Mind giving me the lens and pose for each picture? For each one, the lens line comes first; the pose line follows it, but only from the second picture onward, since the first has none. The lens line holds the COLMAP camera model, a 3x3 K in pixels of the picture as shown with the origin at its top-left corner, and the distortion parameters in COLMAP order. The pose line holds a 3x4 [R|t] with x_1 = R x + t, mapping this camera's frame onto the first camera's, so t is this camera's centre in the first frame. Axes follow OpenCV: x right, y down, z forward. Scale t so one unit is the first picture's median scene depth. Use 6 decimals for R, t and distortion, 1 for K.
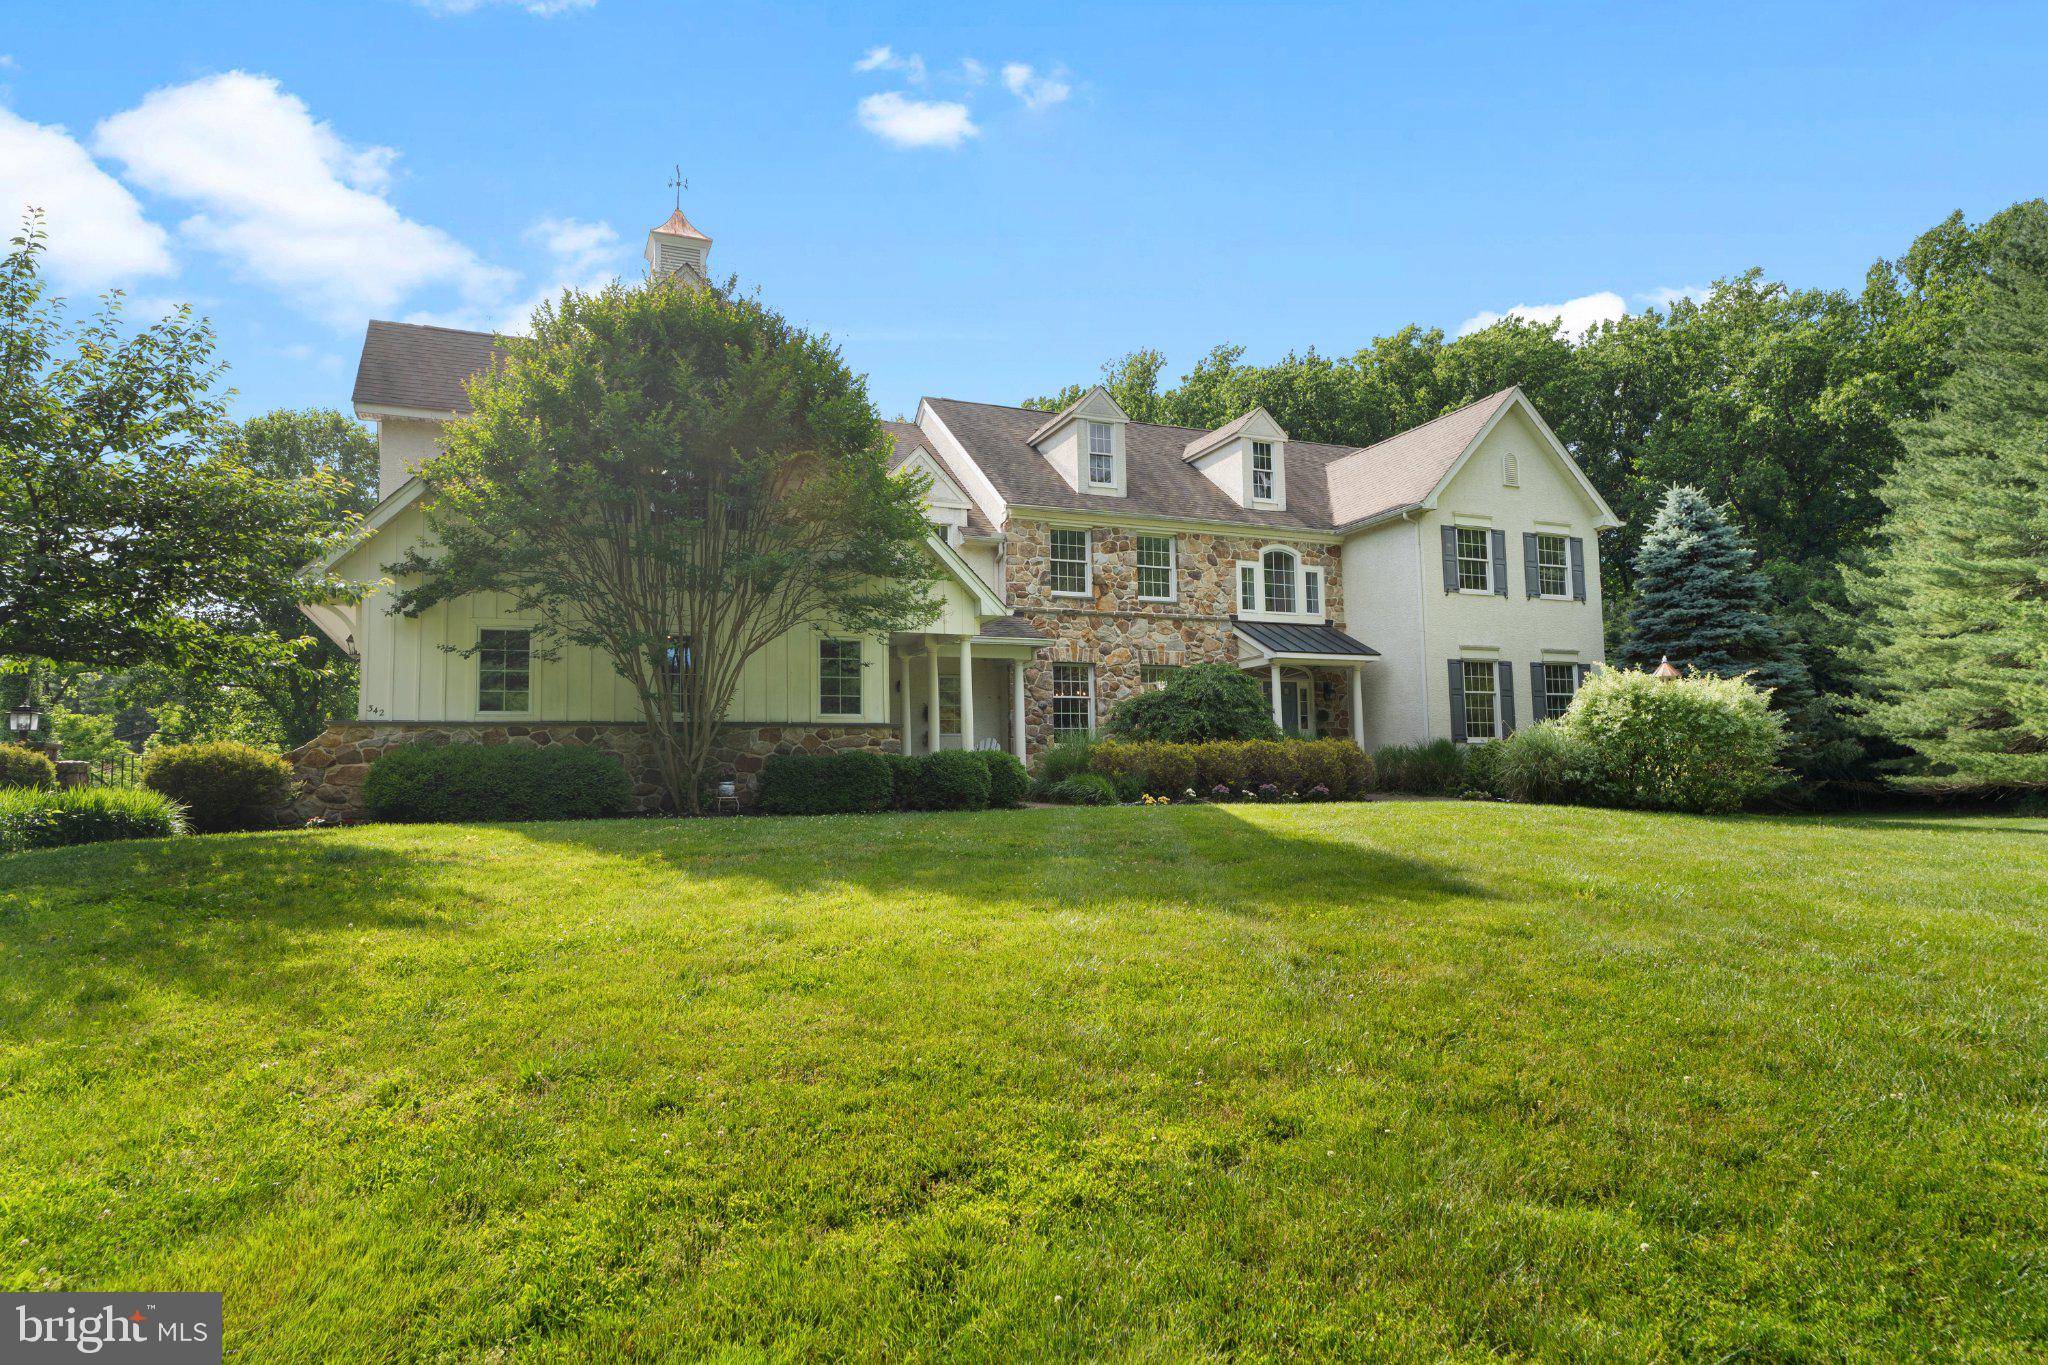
lens RADIAL K [[1188.1, 0, 1018.5], [0, 1188.1, 697.0], [0, 0, 1]] dist [-0.024966, 0.016355]
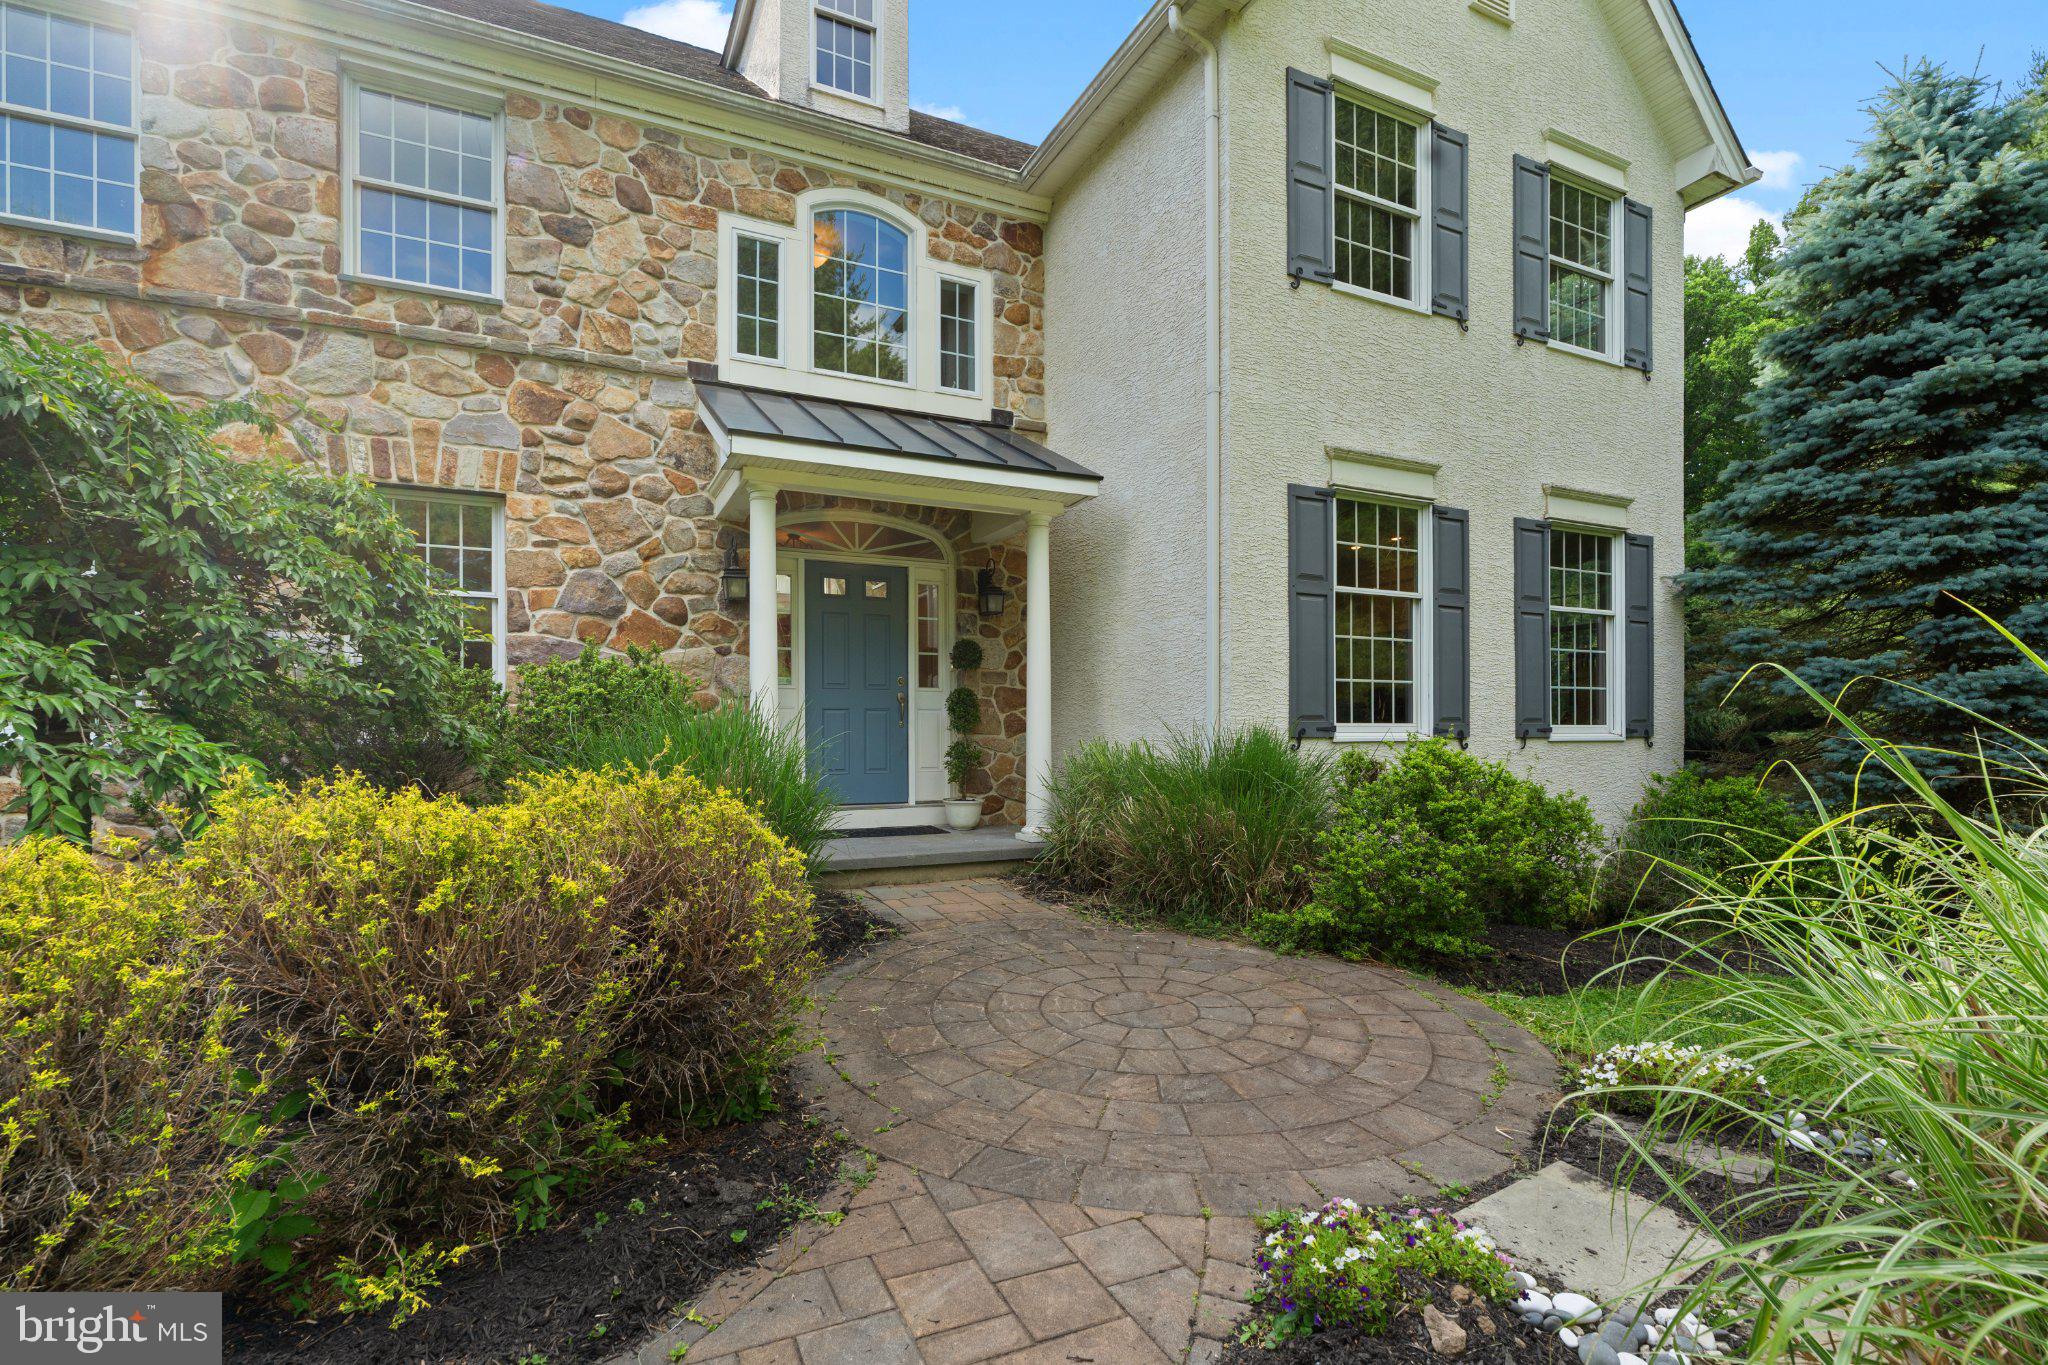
lens RADIAL K [[961.7, 0, 1023.5], [0, 961.7, 734.8], [0, 0, 1]] dist [-0.003946, -0.000545]
pose [[0.998497, 0.015598, 0.052544, 0.297779], [-0.020175, 0.995940, 0.087734, 0.016060], [-0.050962, -0.088662, 0.994757, 0.790014]]
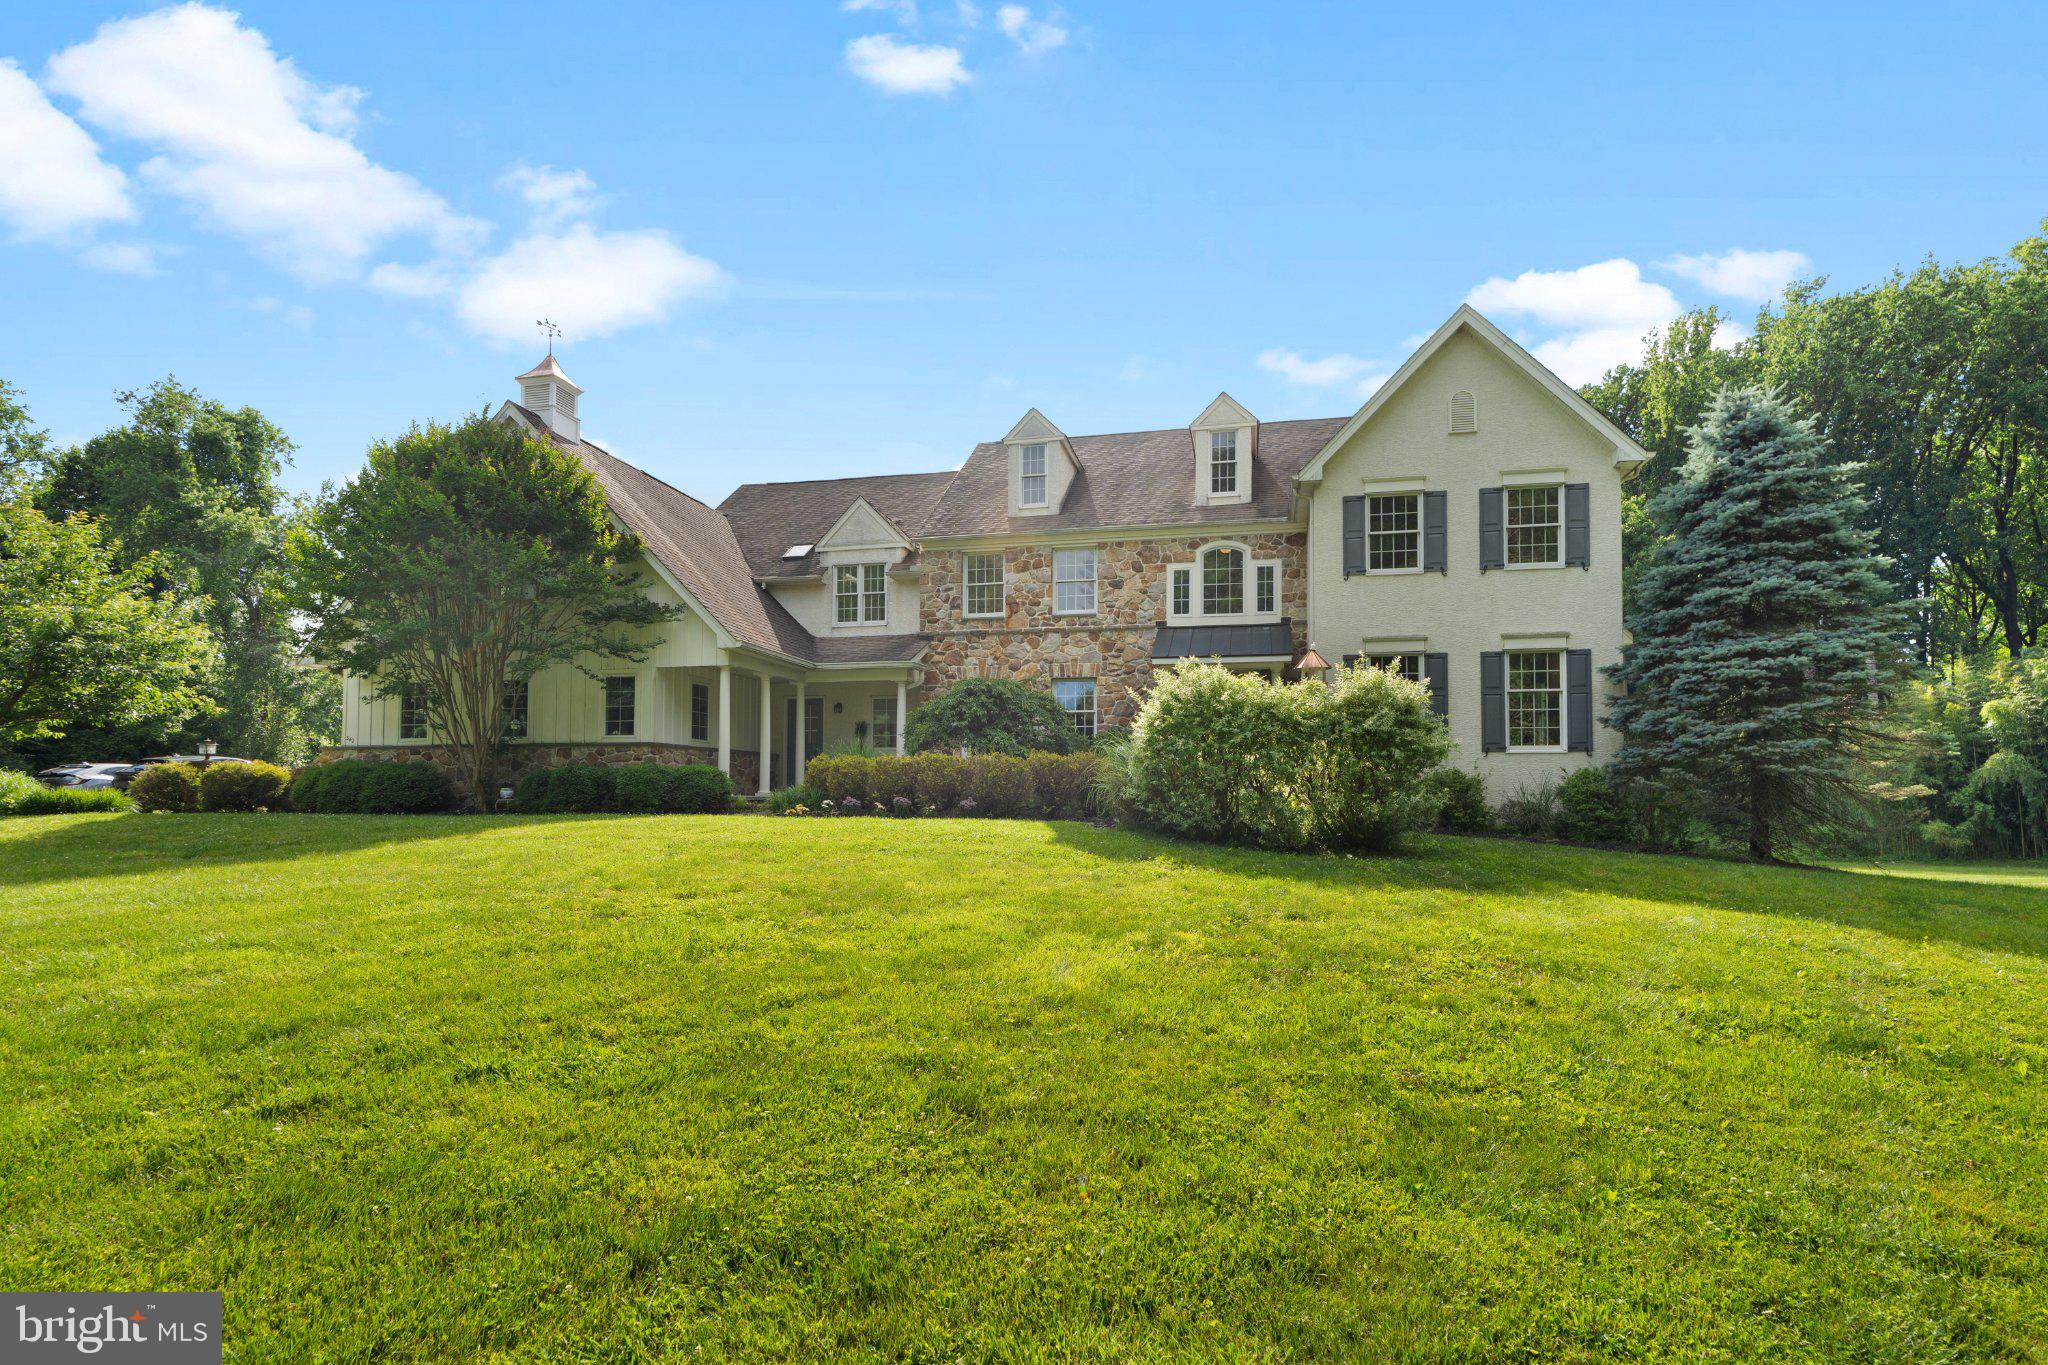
lens RADIAL K [[1046.1, 0, 1028.7], [0, 1046.1, 757.8], [0, 0, 1]] dist [-0.005584, -0.000565]
pose [[0.819392, -0.004254, -0.573218, 0.654099], [0.029521, 0.998959, 0.034784, 0.009807], [0.572473, -0.045424, 0.818664, 0.269978]]
